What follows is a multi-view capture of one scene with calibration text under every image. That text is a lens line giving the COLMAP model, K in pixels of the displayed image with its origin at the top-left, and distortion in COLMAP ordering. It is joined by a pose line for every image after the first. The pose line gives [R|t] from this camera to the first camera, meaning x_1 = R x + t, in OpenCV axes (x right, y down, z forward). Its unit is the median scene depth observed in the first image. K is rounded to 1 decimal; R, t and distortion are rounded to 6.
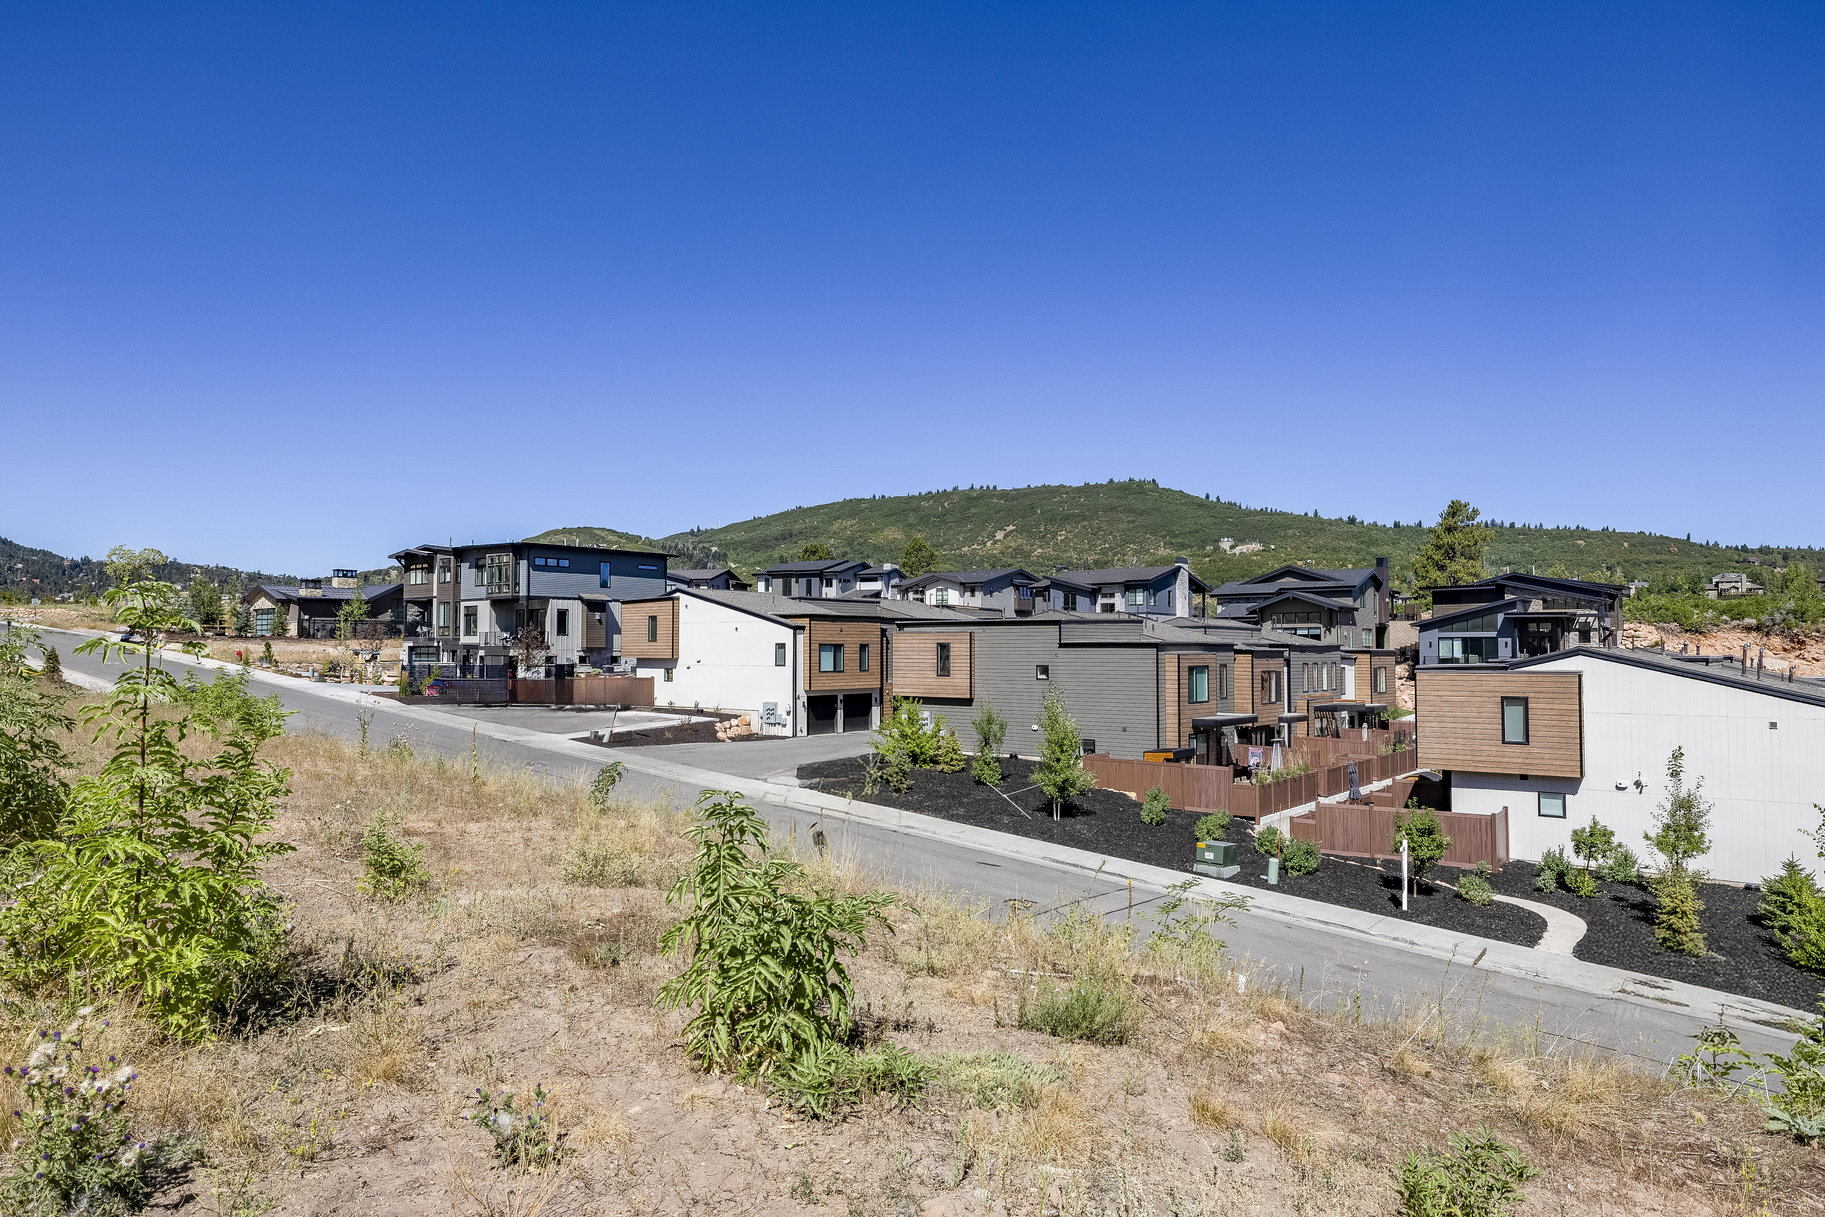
lens RADIAL K [[1124.2, 0, 912.5], [0, 1124.2, 608.5], [0, 0, 1]] dist [0.000877, 0.000498]
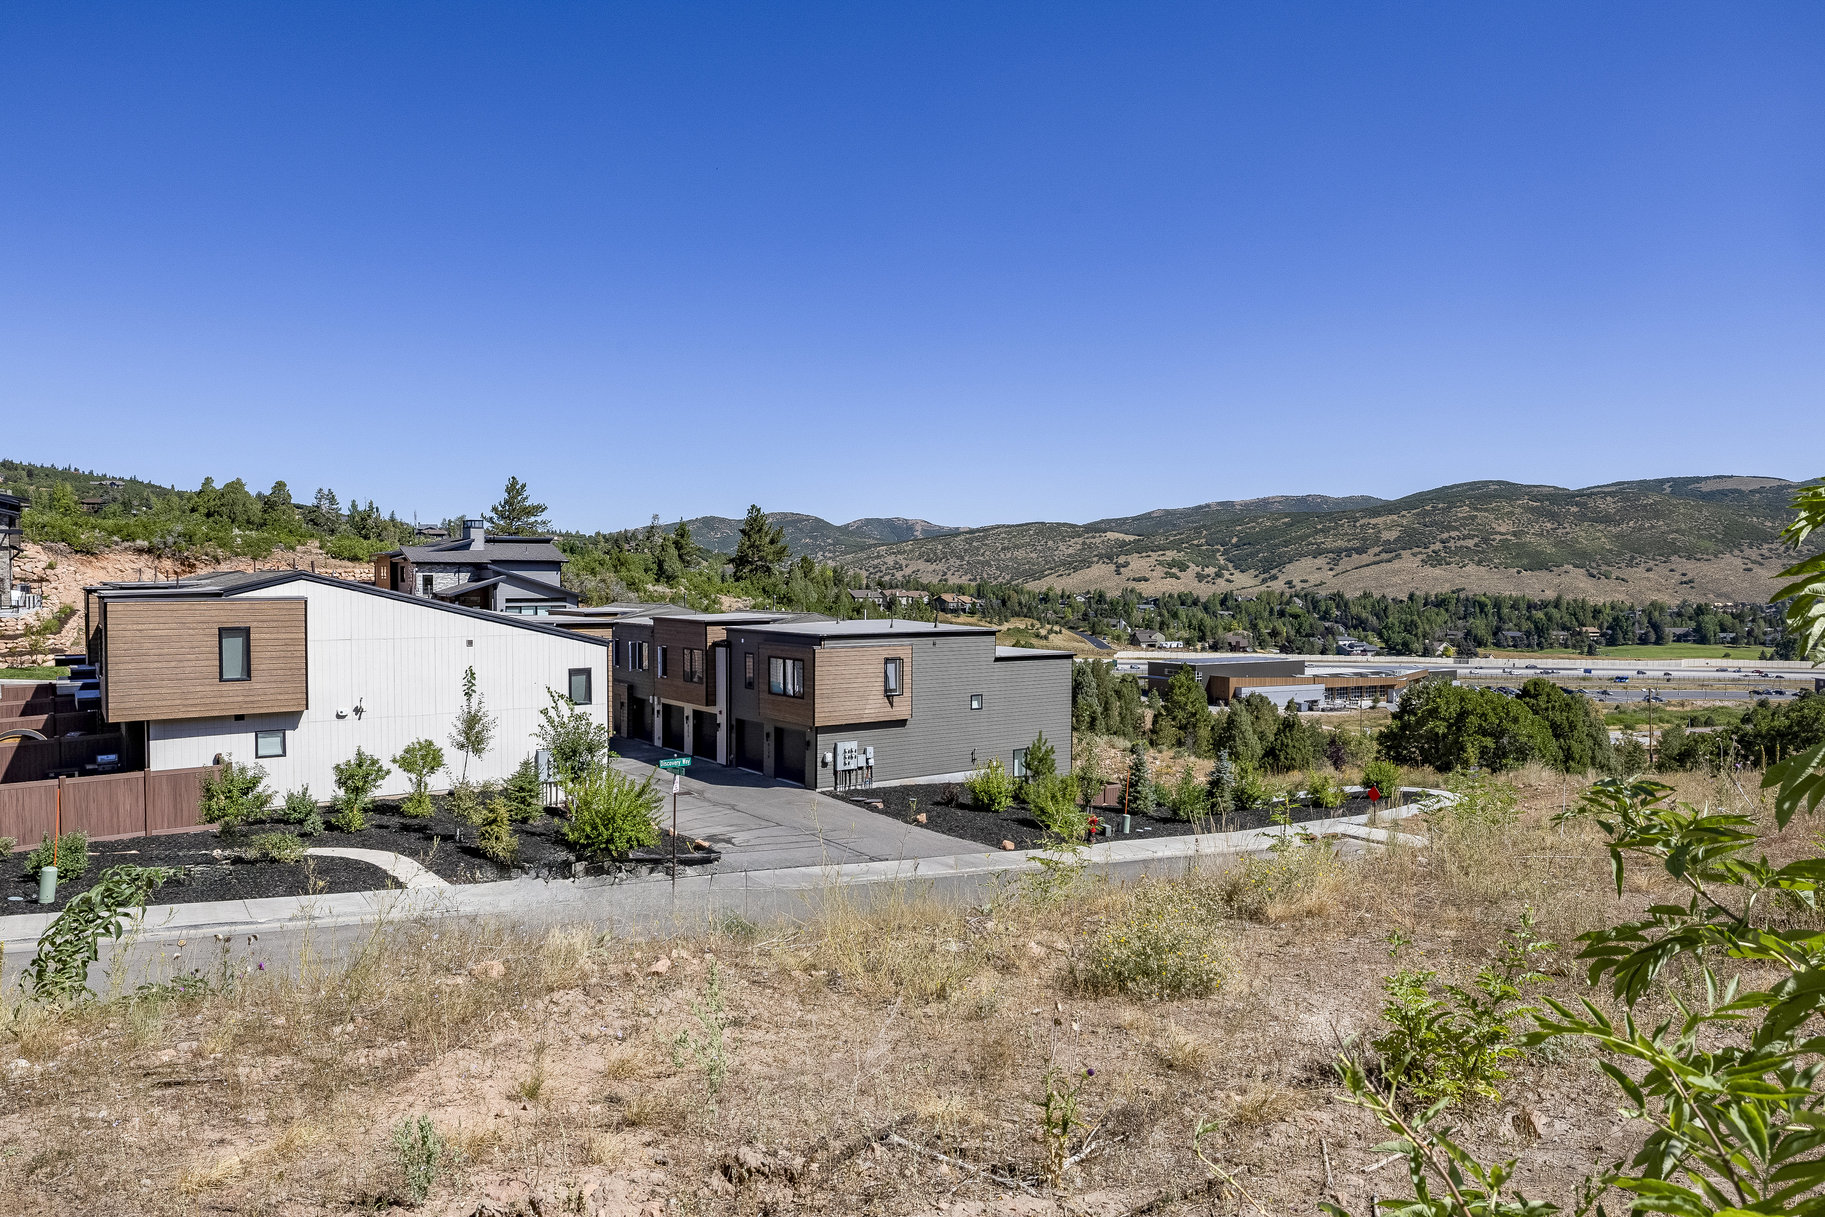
lens RADIAL K [[1218.9, 0, 912.5], [0, 1218.9, 608.5], [0, 0, 1]] dist [0.003062, 0.001210]
pose [[0.255939, -0.025269, 0.966363, -0.249029], [-0.039224, 0.998564, 0.036499, 0.008247], [-0.965897, -0.047246, 0.254581, 0.246930]]
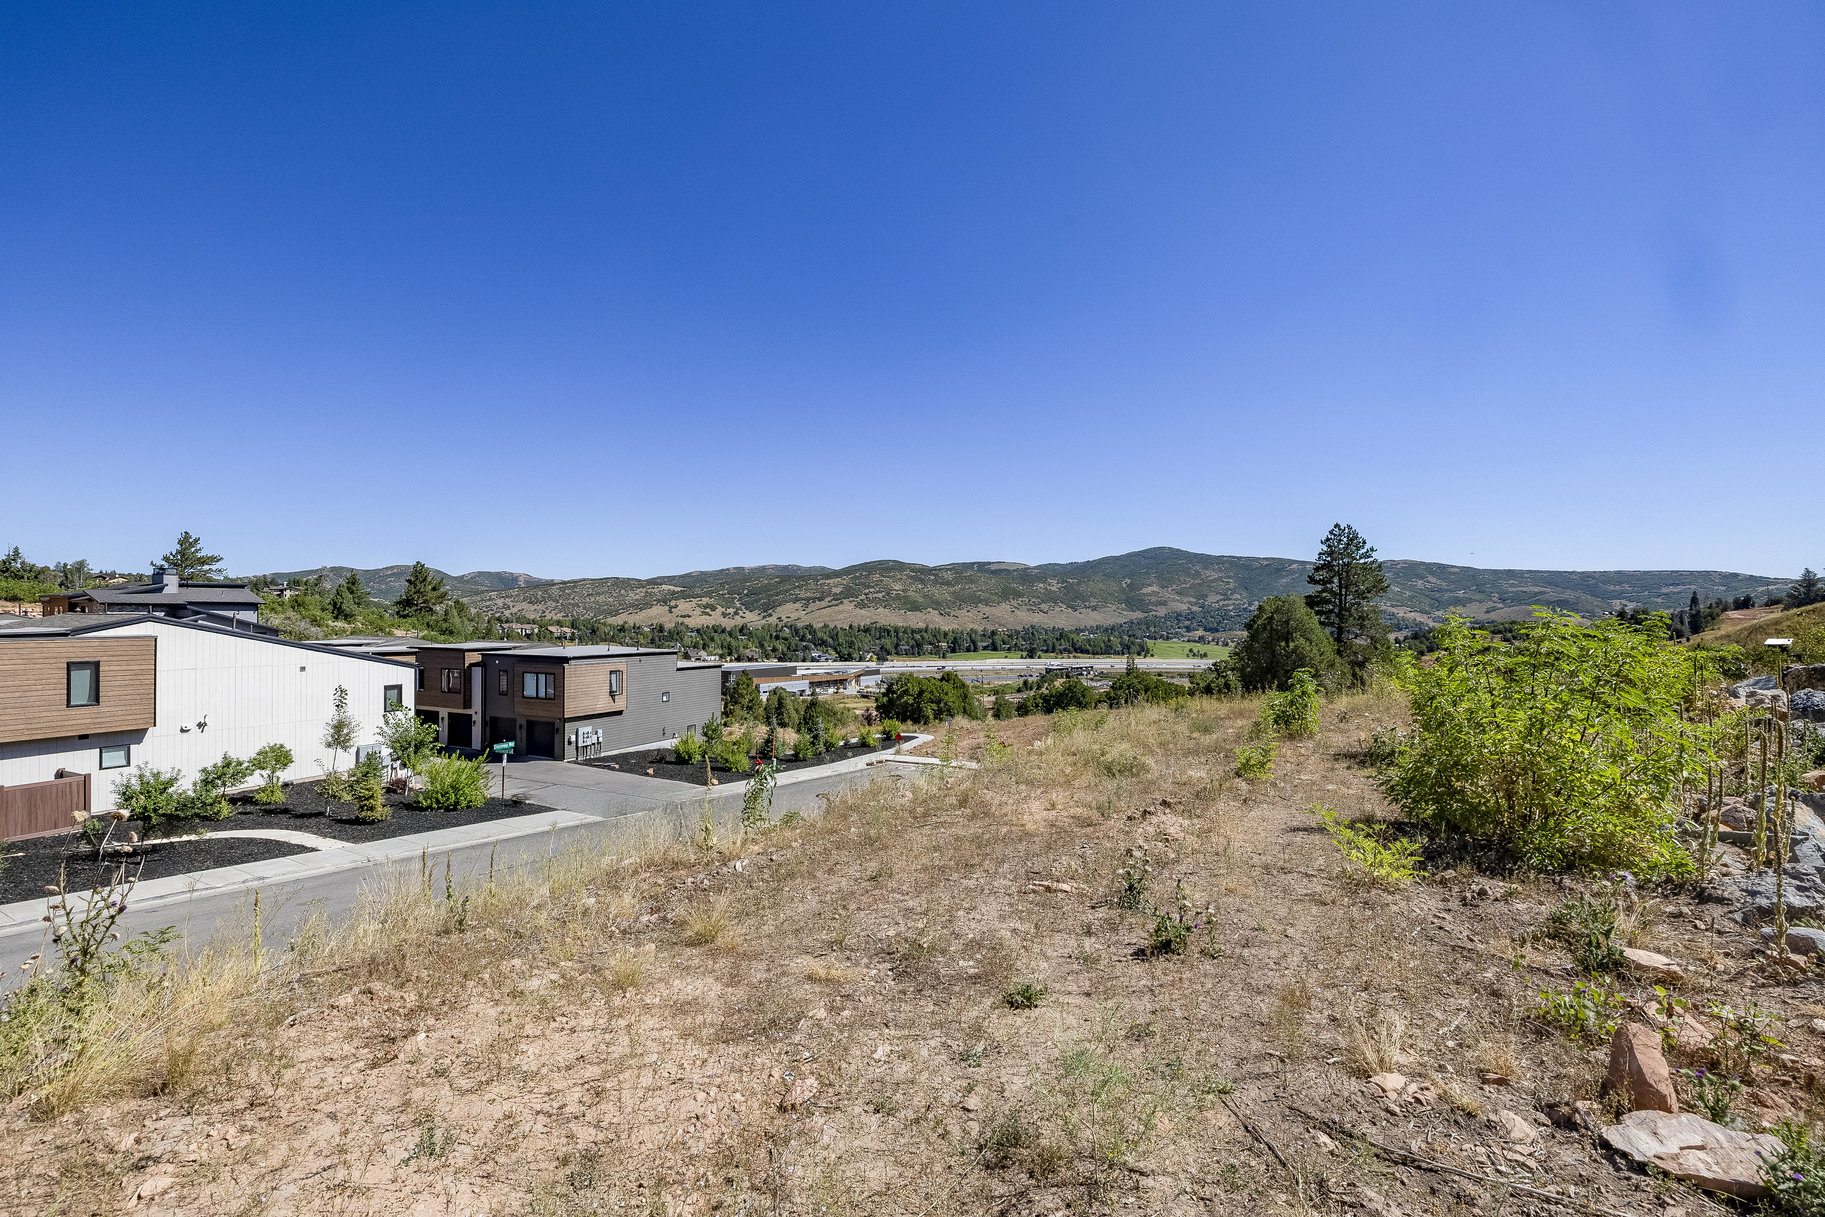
lens RADIAL K [[781.7, 0, 912.5], [0, 781.7, 608.5], [0, 0, 1]] dist [0.012289, 0.000007]
pose [[-0.219893, 0.006948, 0.975499, -0.361393], [-0.041874, 0.998986, -0.016554, 0.008469], [-0.974625, -0.044488, -0.219379, 0.406837]]
